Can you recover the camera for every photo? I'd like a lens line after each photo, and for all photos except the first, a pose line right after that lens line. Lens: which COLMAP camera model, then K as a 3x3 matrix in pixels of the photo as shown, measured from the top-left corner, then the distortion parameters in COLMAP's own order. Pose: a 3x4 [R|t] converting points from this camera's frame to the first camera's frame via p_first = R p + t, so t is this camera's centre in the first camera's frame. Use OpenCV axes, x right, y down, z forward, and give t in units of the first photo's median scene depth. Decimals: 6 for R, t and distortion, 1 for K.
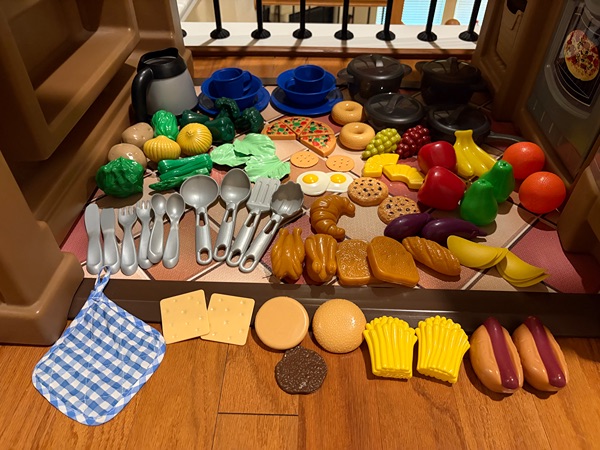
lens RADIAL K [[460.8, 0, 300.0], [0, 460.8, 225.0], [0, 0, 1]] dist [0.012764, -0.002055]
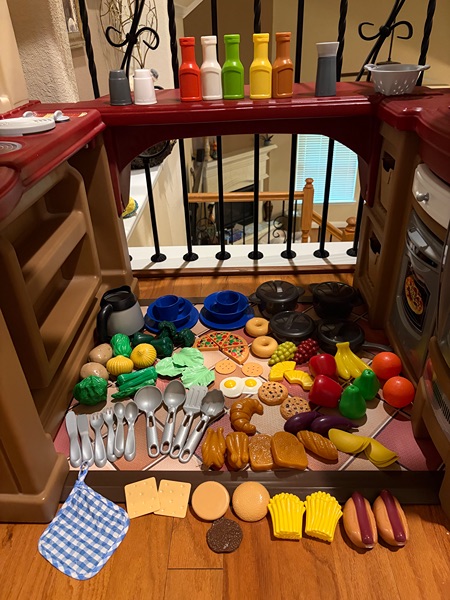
lens RADIAL K [[460.8, 0, 225.0], [0, 460.8, 300.0], [0, 0, 1]] dist [0.012764, -0.002055]
pose [[0.999263, -0.037119, -0.009816, 0.034324], [0.034636, 0.981792, -0.186775, -0.102336], [0.016570, 0.186297, 0.982354, -0.413778]]
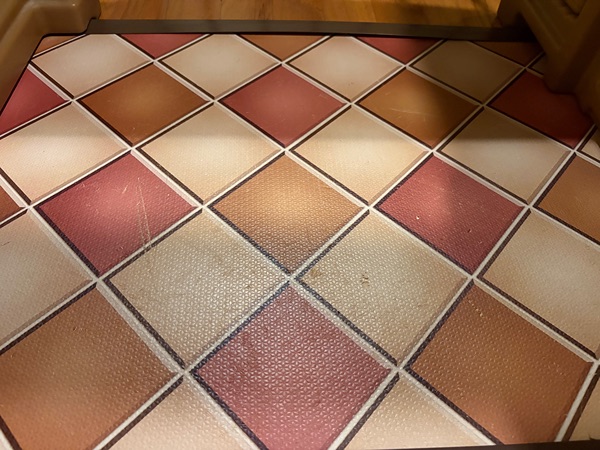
lens RADIAL K [[460.8, 0, 300.0], [0, 460.8, 225.0], [0, 0, 1]] dist [0.012764, -0.002055]
pose [[0.995811, -0.038853, 0.082772, -0.020223], [0.024041, 0.984635, 0.172964, -0.212035], [-0.088220, -0.170250, 0.981444, 0.420083]]
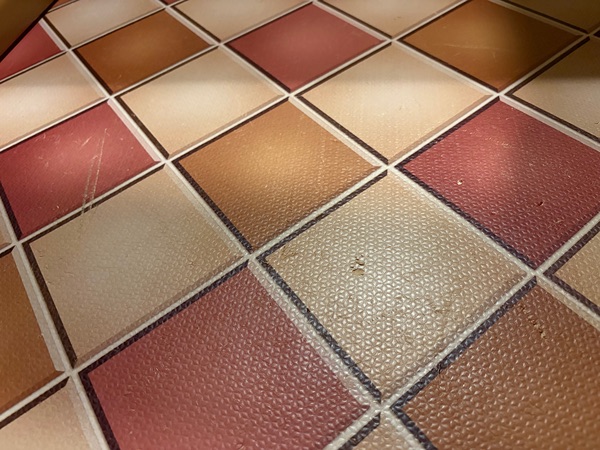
lens RADIAL K [[466.2, 0, 300.0], [0, 466.2, 225.0], [0, 0, 1]] dist [-0.013075, 0.007327]
pose [[0.988133, 0.005395, -0.153504, 0.130955], [0.018284, 0.988145, 0.152428, -0.128856], [0.152507, -0.153426, 0.976321, 0.603269]]
